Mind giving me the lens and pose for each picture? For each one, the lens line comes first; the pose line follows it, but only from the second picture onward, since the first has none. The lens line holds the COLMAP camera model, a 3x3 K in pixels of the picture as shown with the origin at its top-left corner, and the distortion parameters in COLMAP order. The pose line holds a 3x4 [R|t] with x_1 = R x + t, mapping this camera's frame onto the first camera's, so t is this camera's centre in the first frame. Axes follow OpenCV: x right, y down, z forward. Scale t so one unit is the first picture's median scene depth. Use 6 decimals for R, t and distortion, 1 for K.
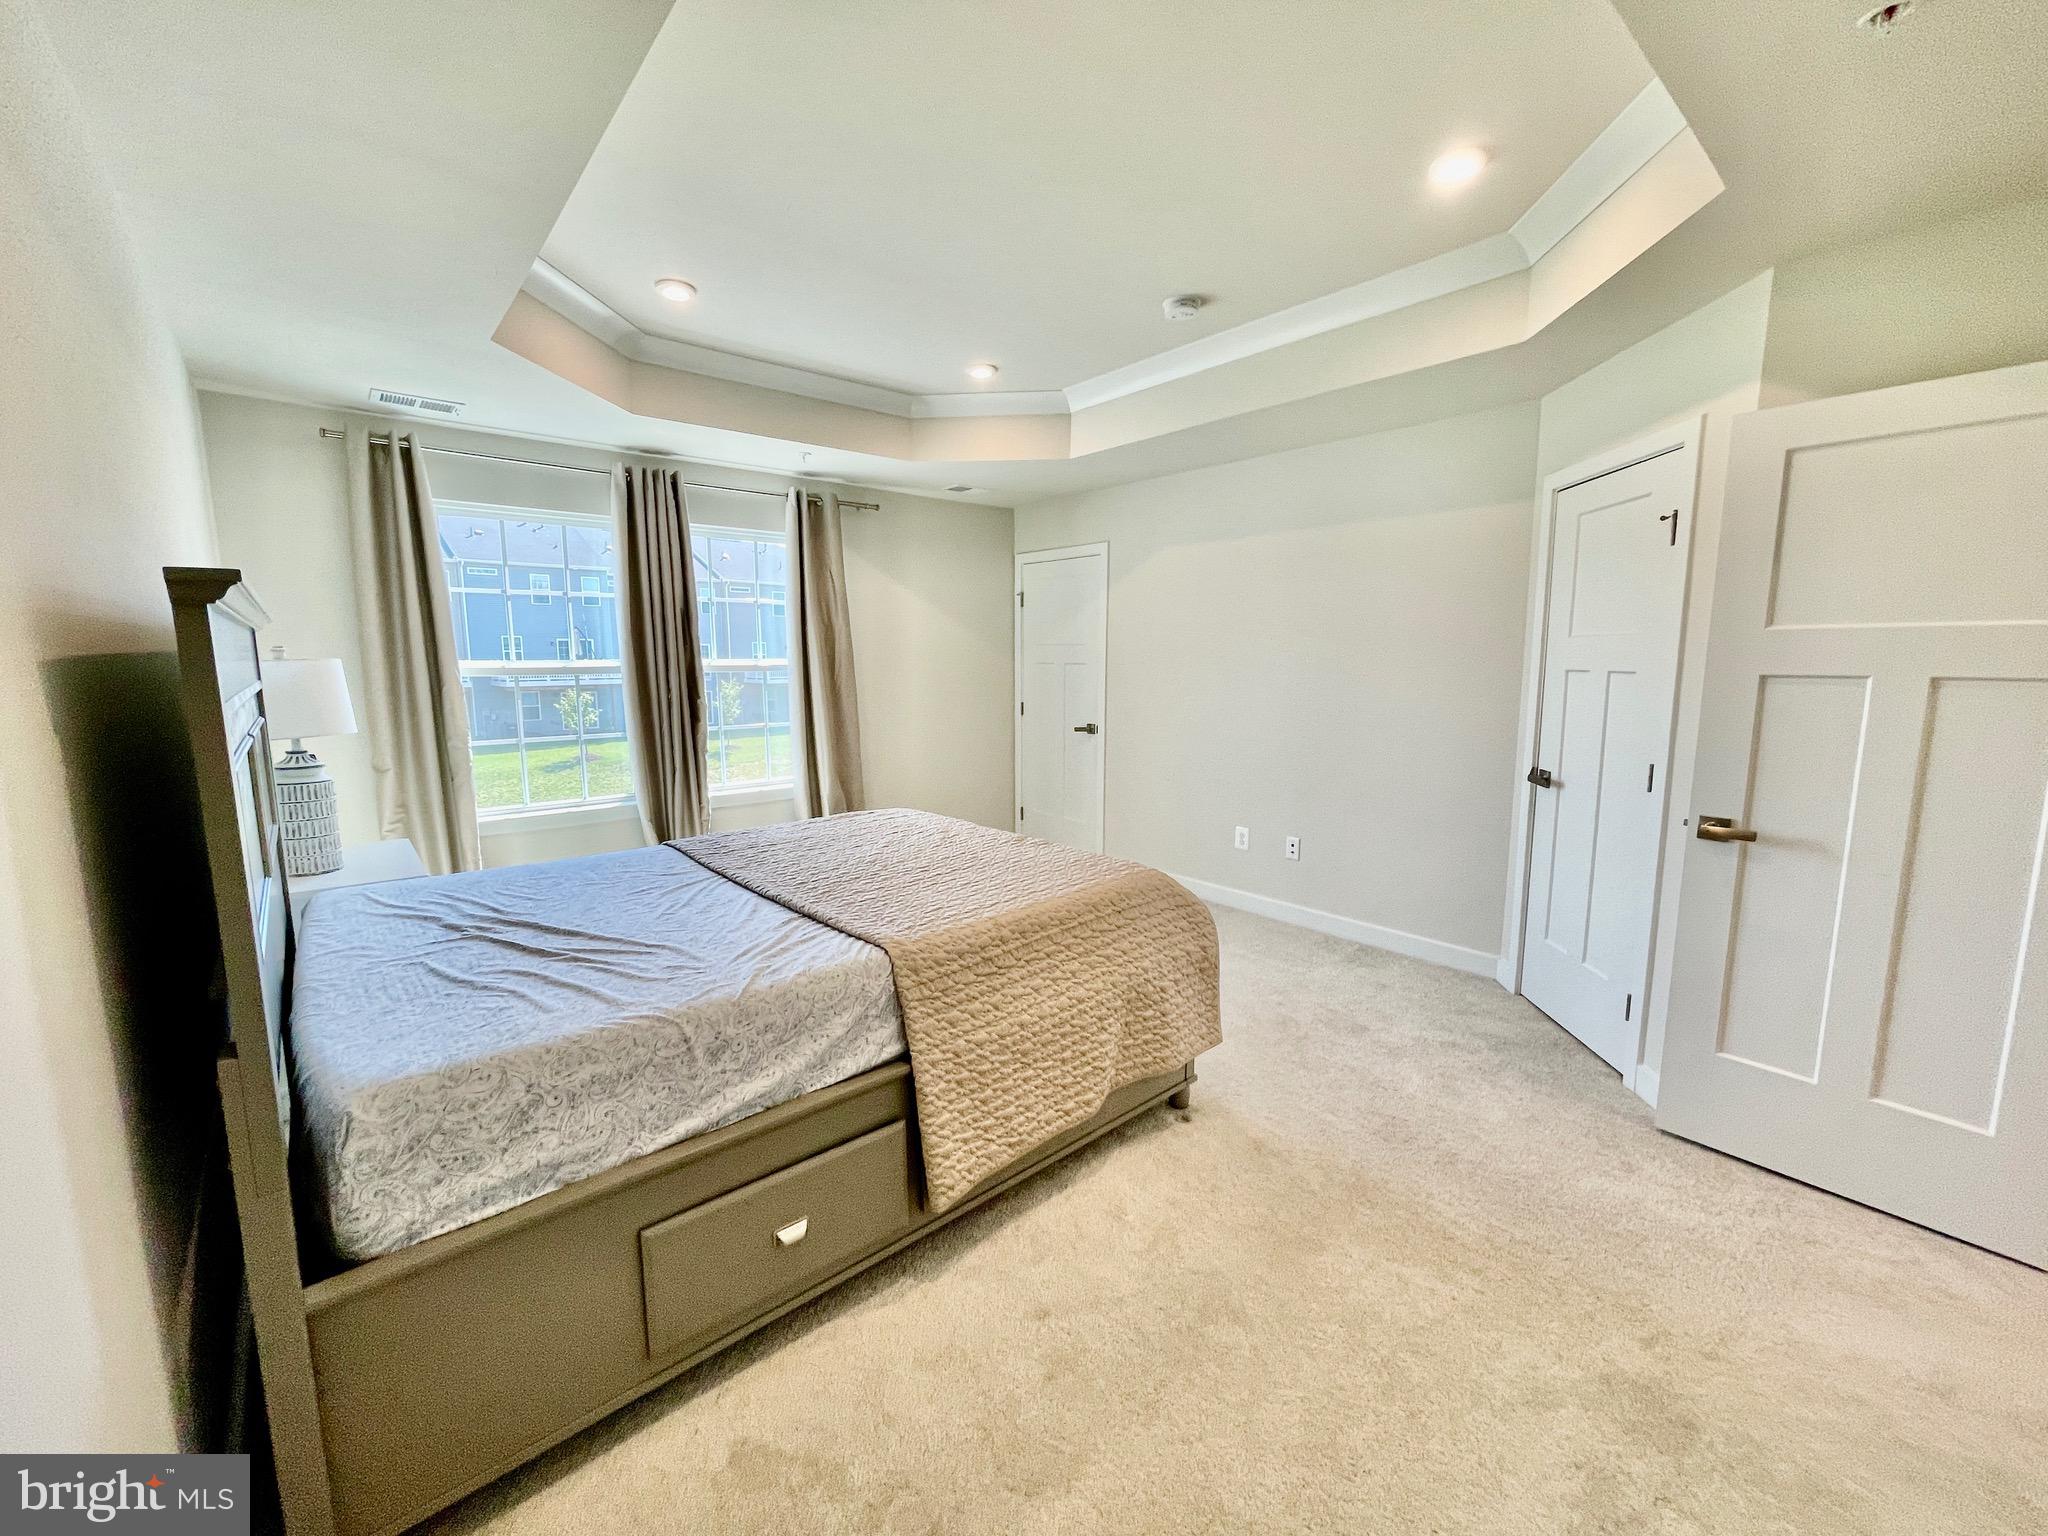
lens RADIAL K [[827.5, 0, 1037.1], [0, 827.5, 766.5], [0, 0, 1]] dist [-0.003190, 0.001025]
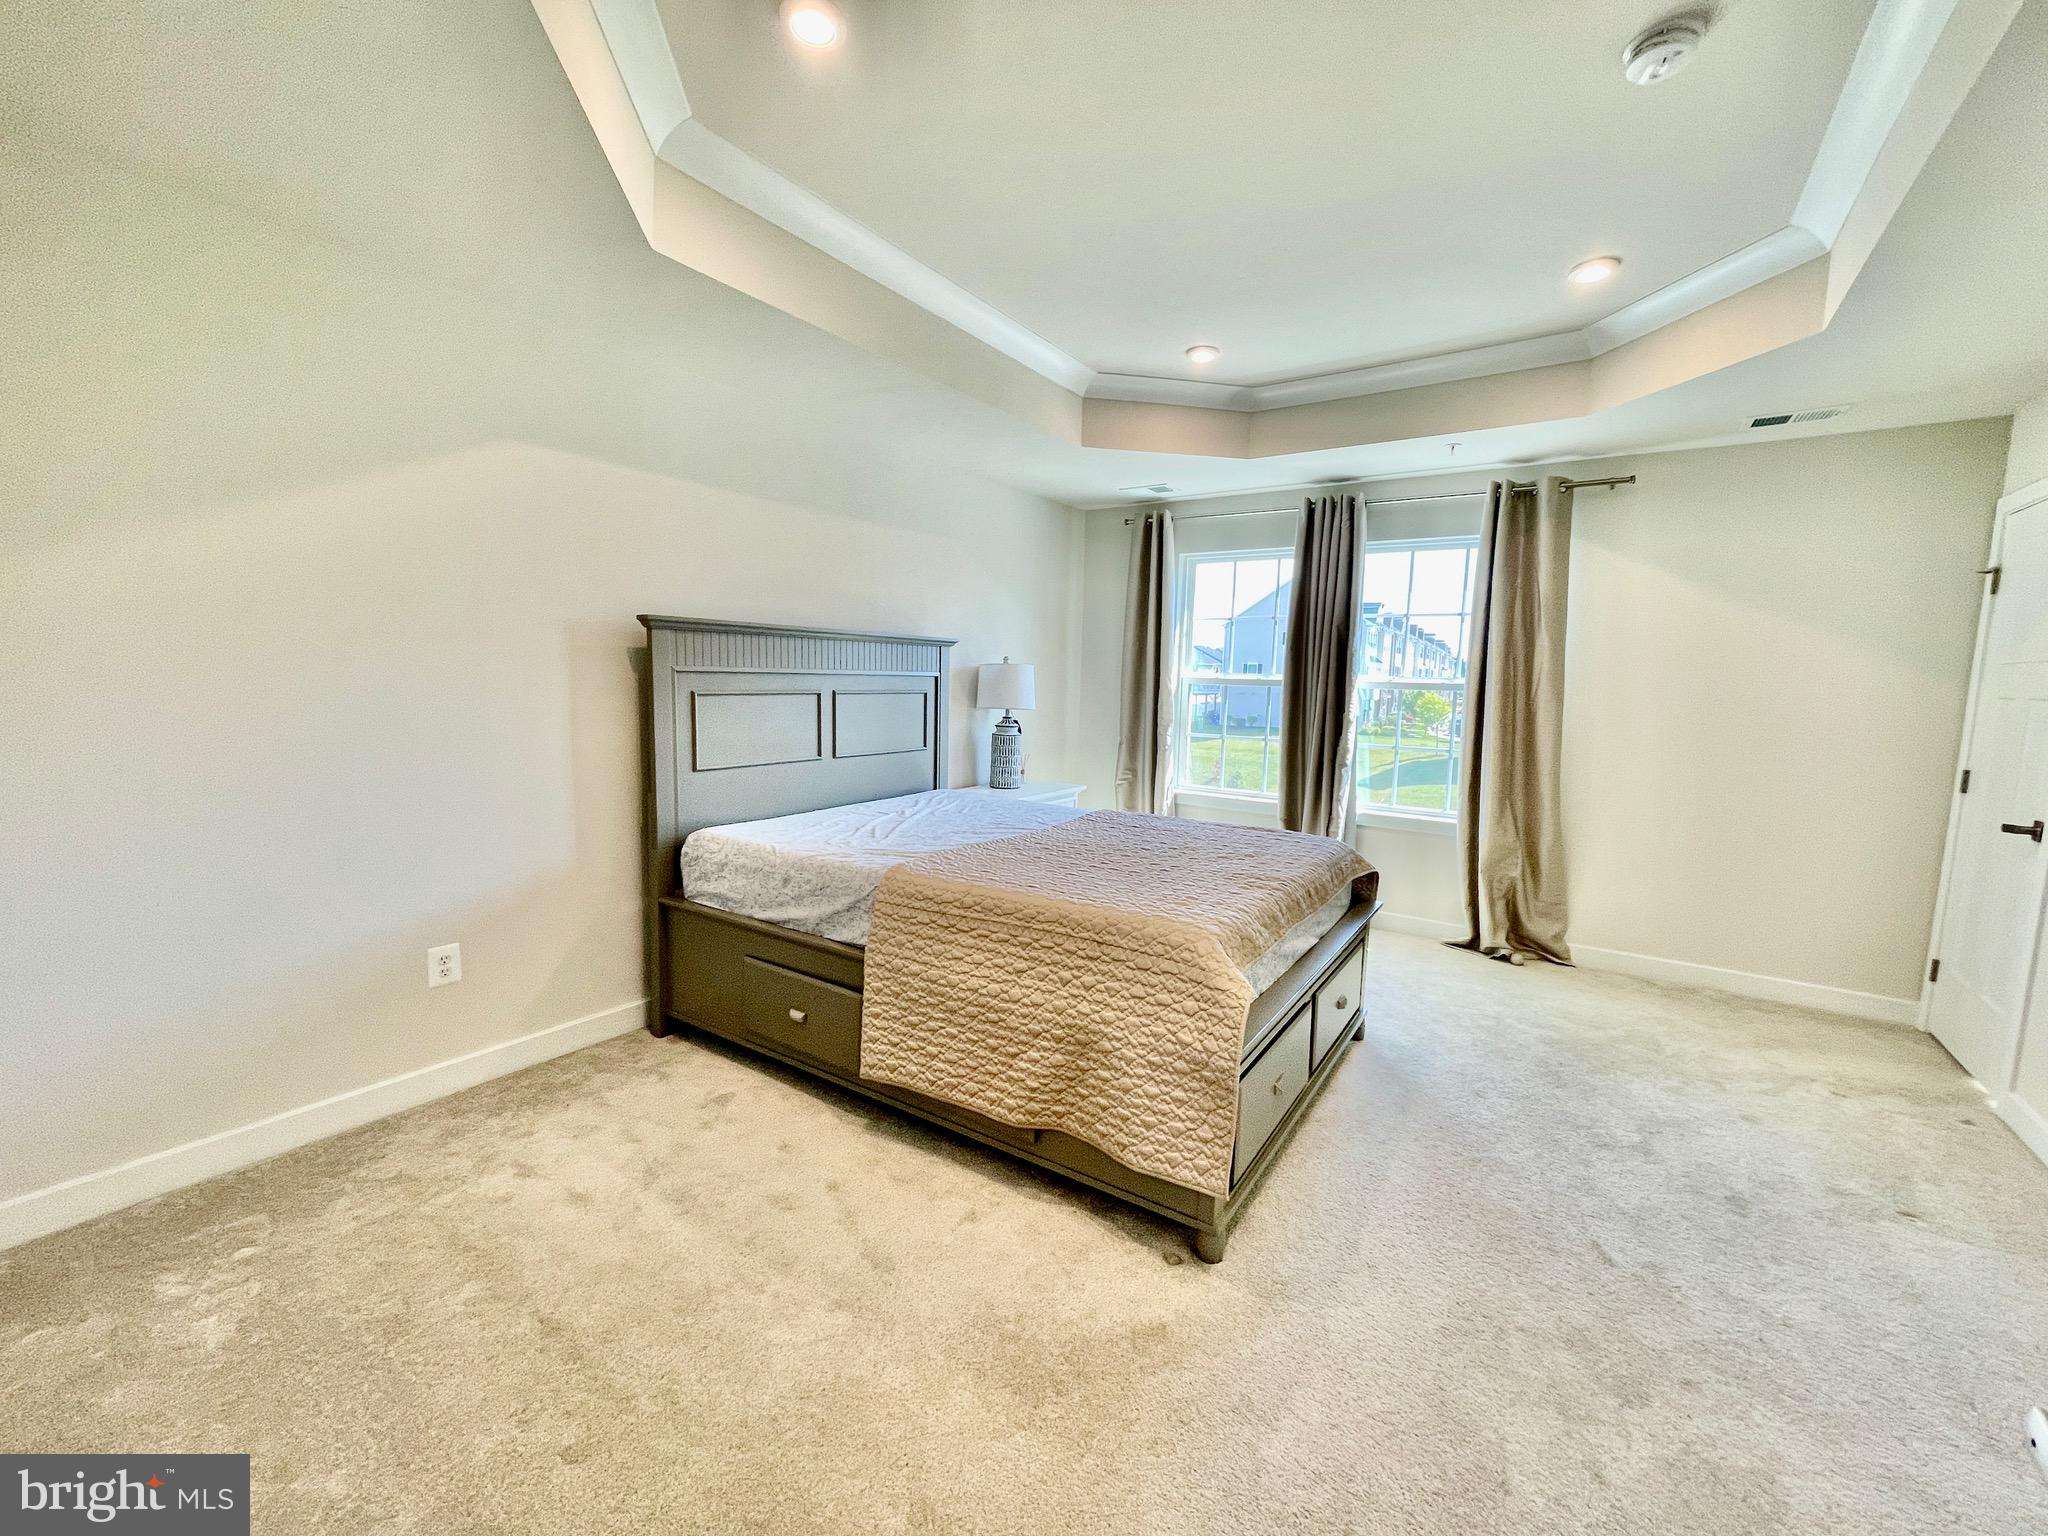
lens RADIAL K [[827.5, 0, 1024.6], [0, 827.5, 775.3], [0, 0, 1]] dist [-0.003190, 0.001025]
pose [[0.246681, 0.123248, -0.961228, 0.623736], [-0.157045, 0.983853, 0.085846, -0.041980], [0.956287, 0.129780, 0.262053, 0.466695]]
